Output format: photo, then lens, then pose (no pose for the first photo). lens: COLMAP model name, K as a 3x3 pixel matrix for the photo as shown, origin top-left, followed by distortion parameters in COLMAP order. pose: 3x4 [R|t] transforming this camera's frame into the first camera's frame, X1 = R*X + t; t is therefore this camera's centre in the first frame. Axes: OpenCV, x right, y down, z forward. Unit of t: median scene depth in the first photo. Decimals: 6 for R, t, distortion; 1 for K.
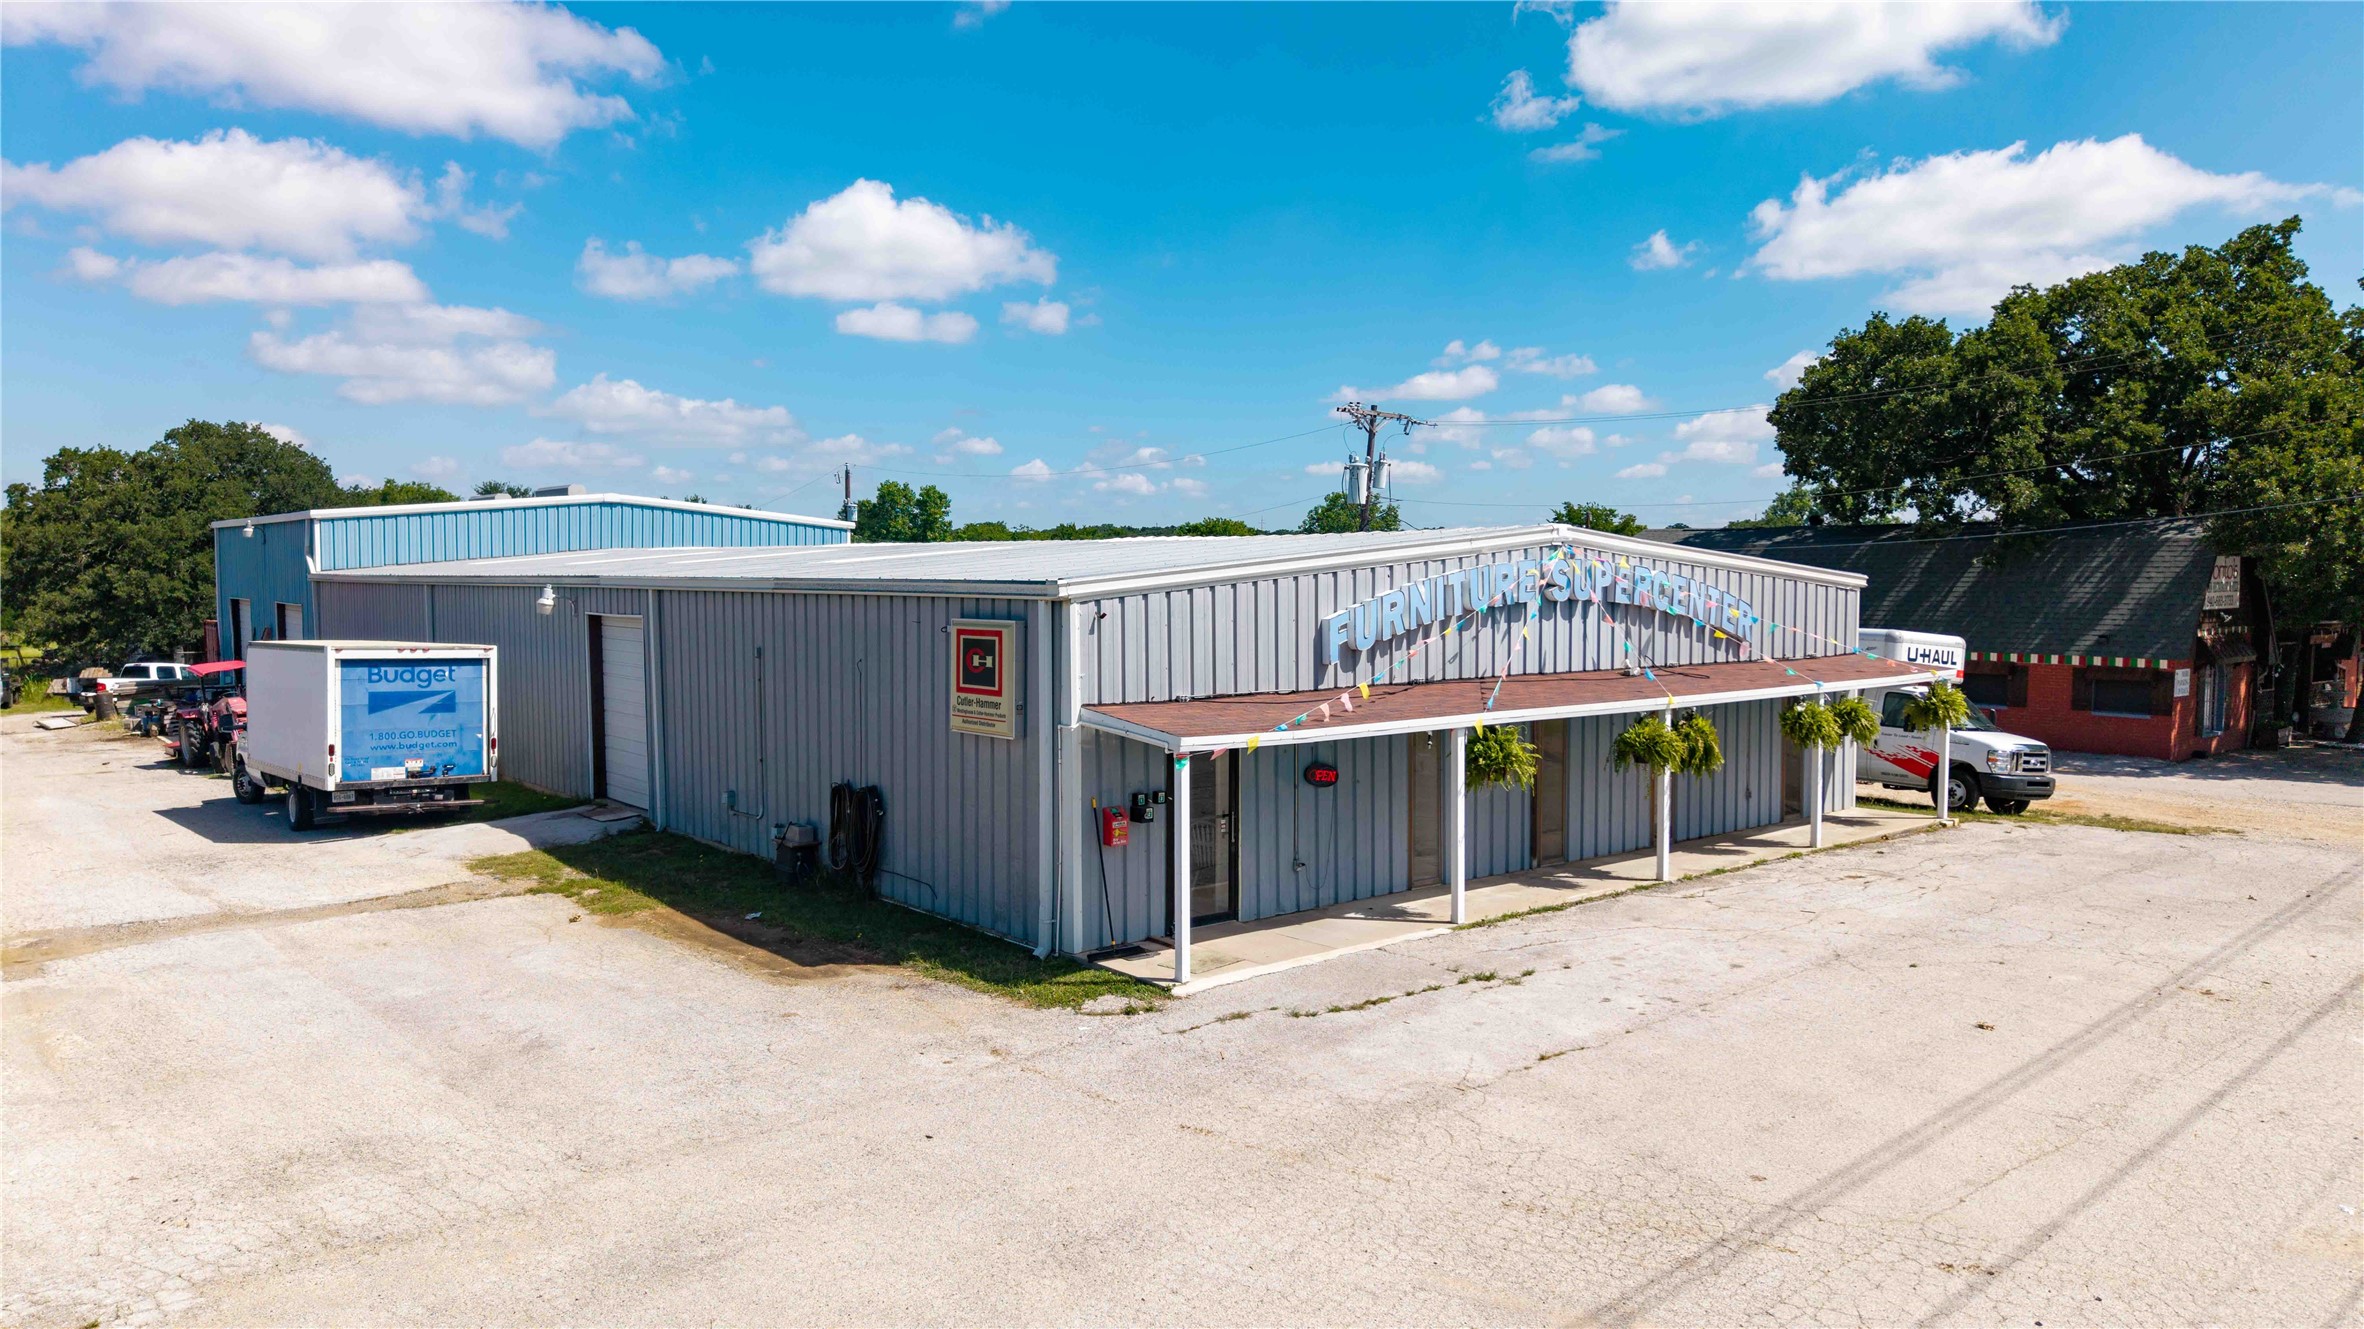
lens RADIAL K [[1583.3, 0, 1171.7], [0, 1583.3, 636.6], [0, 0, 1]] dist [0.039247, -0.056197]
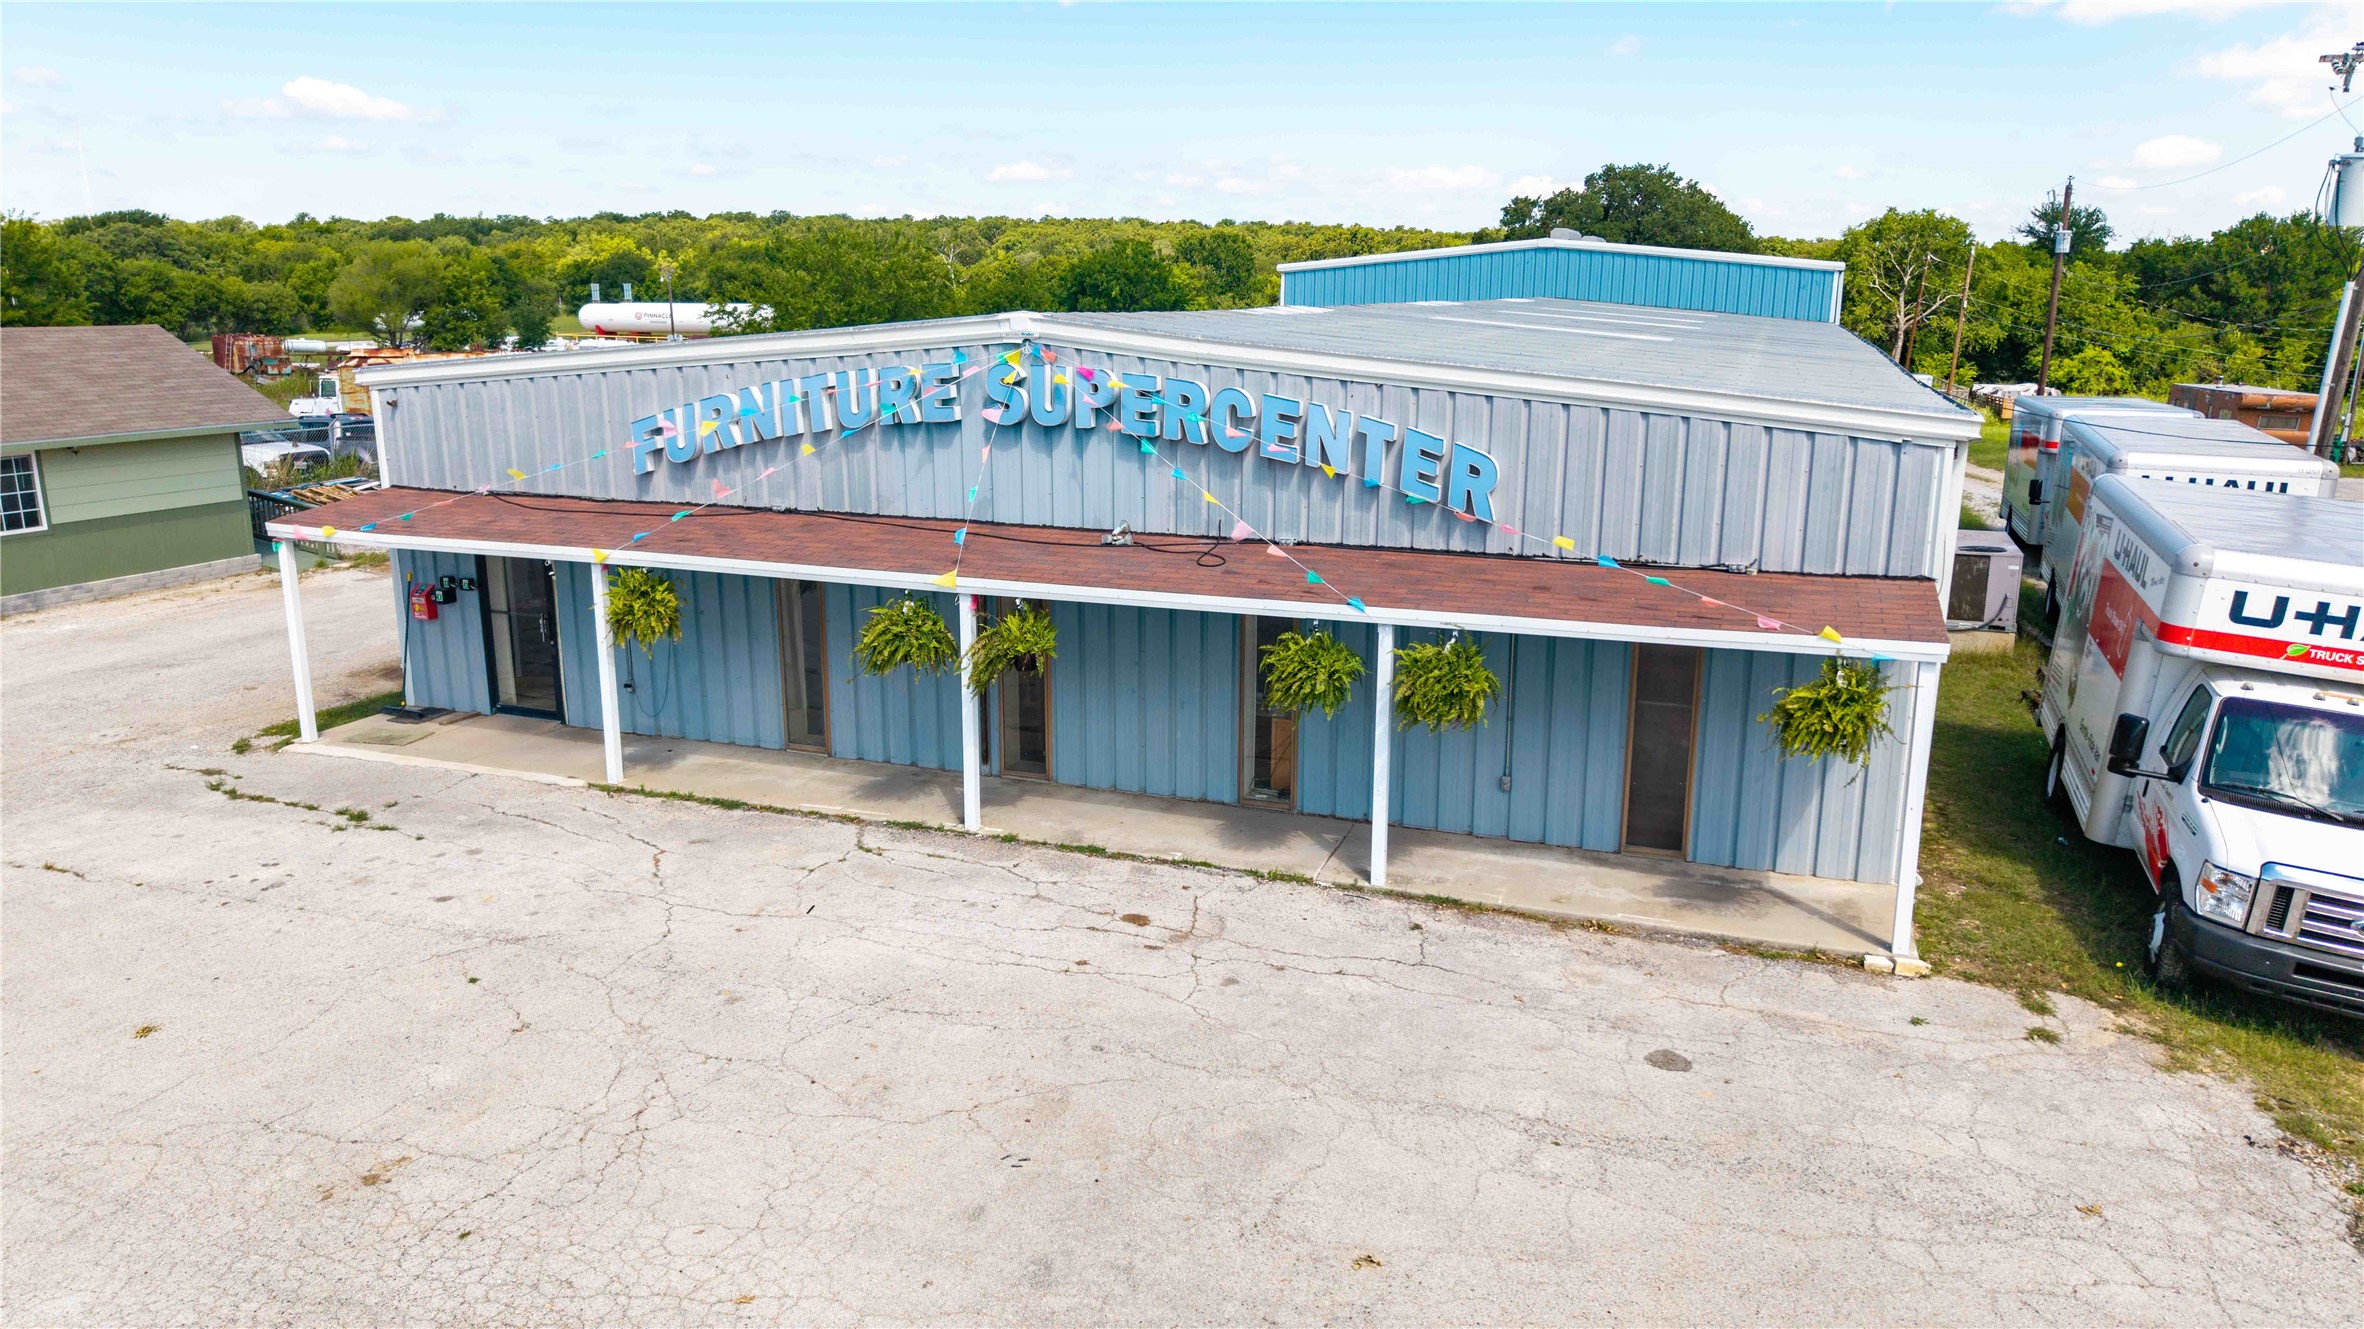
lens RADIAL K [[1586.3, 0, 1172.0], [0, 1586.3, 675.4], [0, 0, 1]] dist [0.006500, -0.003698]
pose [[0.501959, 0.207369, -0.839664, 0.765266], [-0.041332, 0.975474, 0.216201, -0.058749], [0.863904, -0.073819, 0.498218, 0.596845]]
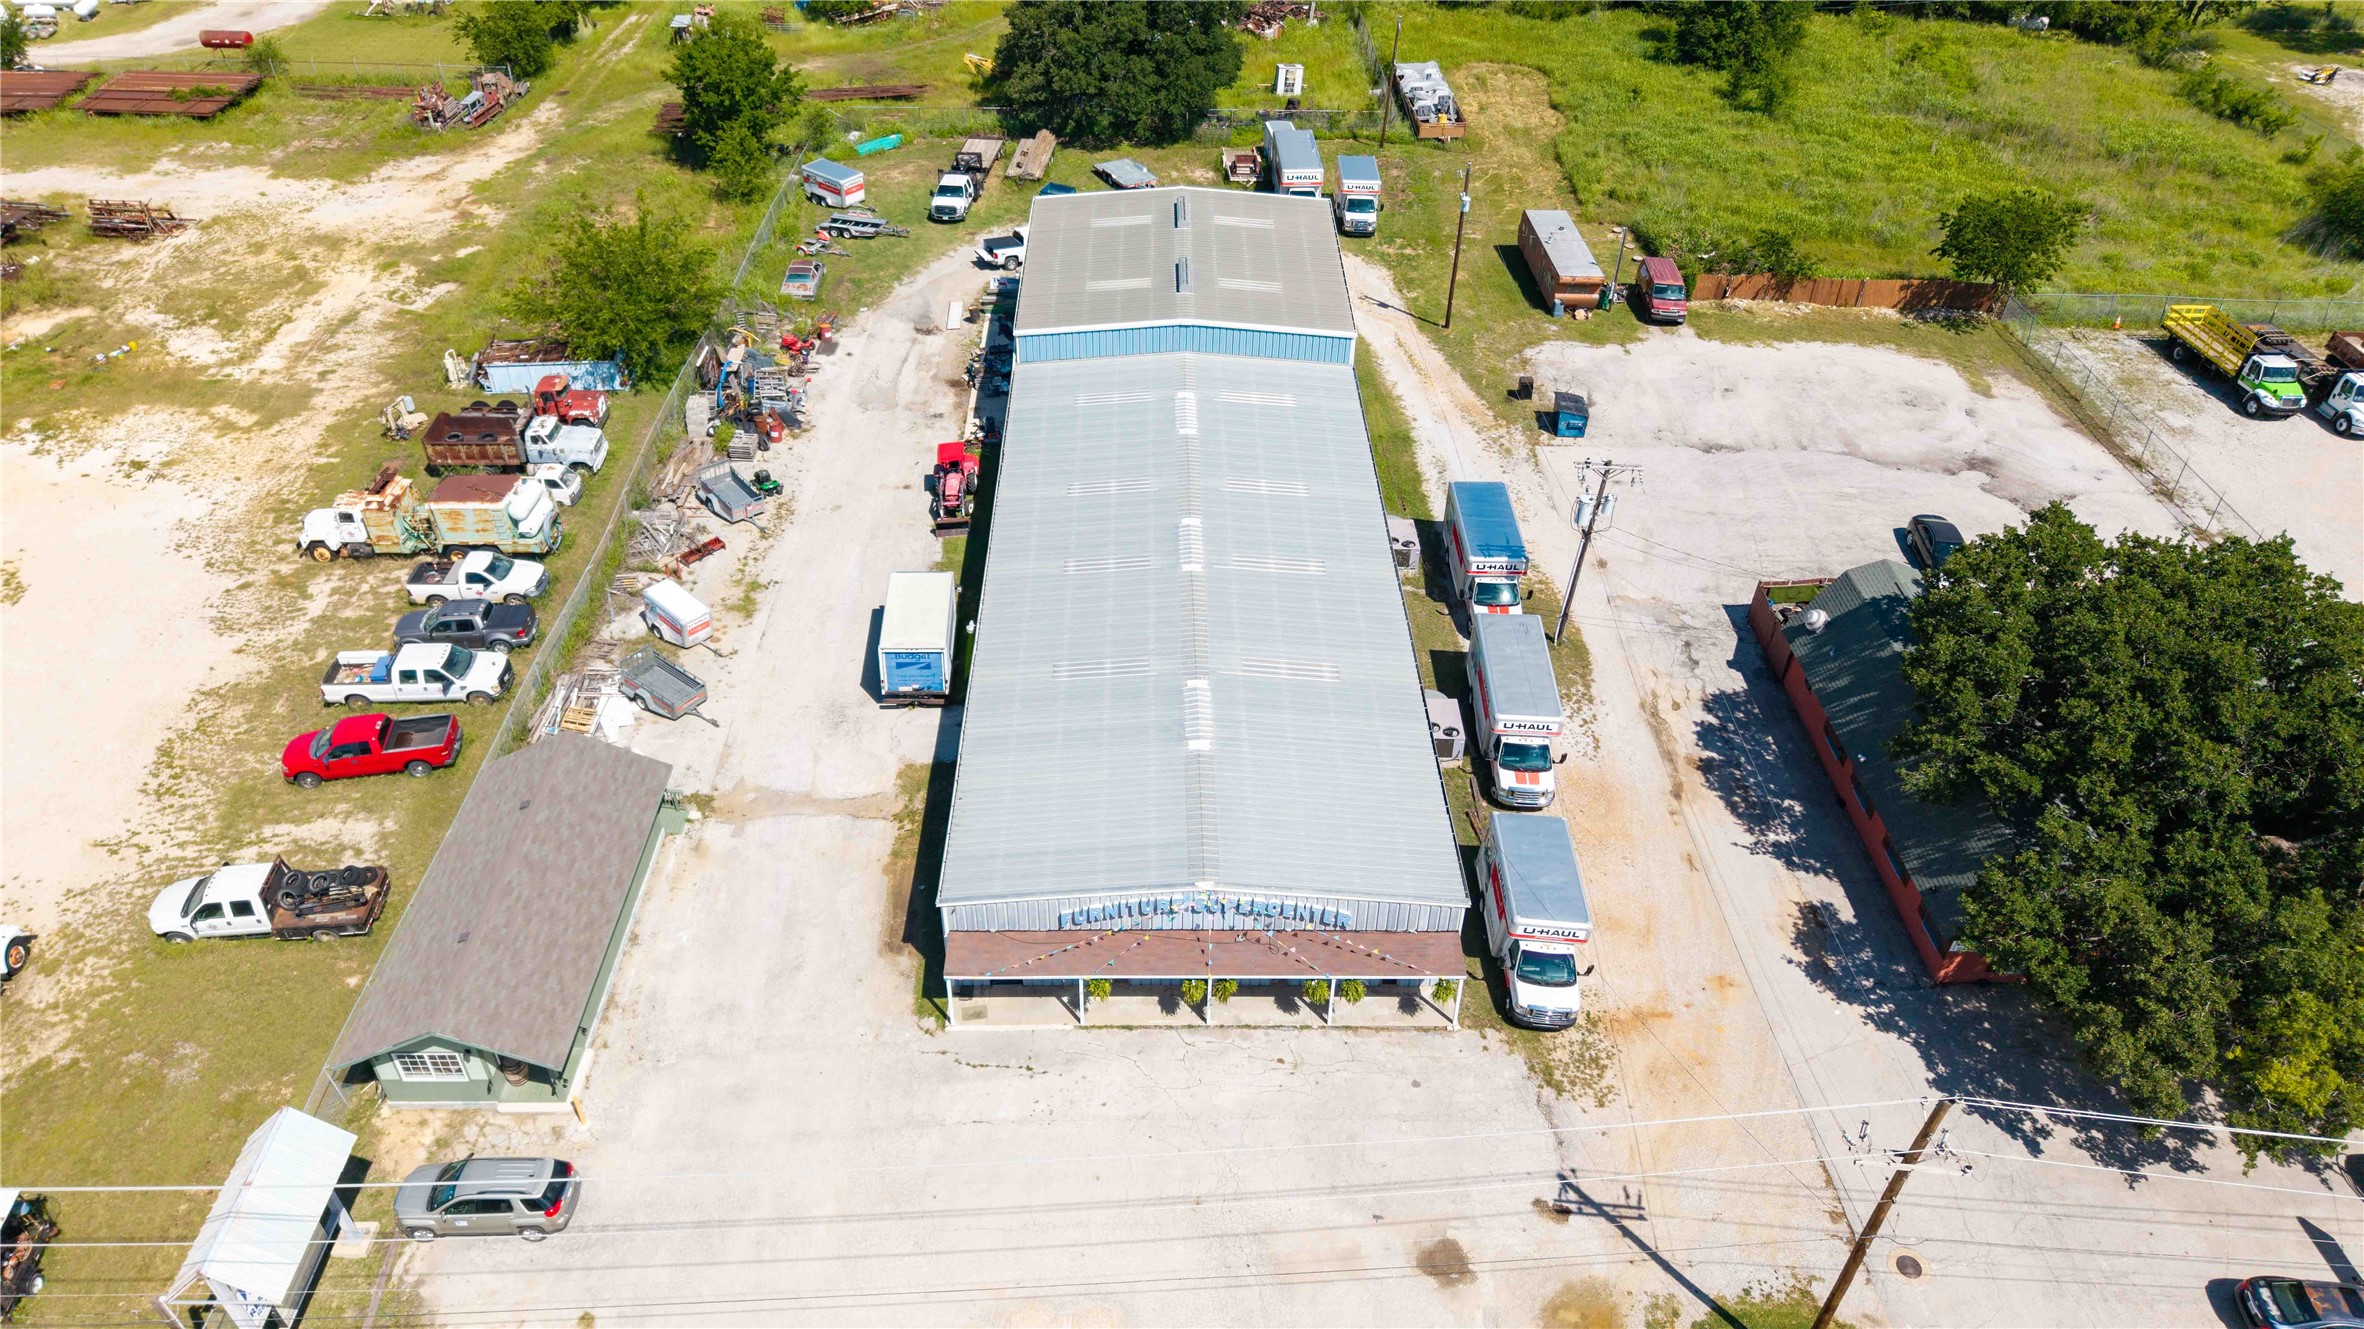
lens RADIAL K [[1600.5, 0, 1172.1], [0, 1600.5, 657.1], [0, 0, 1]] dist [0.006577, -0.004073]
pose [[0.780967, 0.391853, -0.486355, 1.016256], [-0.039829, 0.808362, 0.587336, -1.431733], [0.623301, -0.439320, 0.646912, -0.311140]]
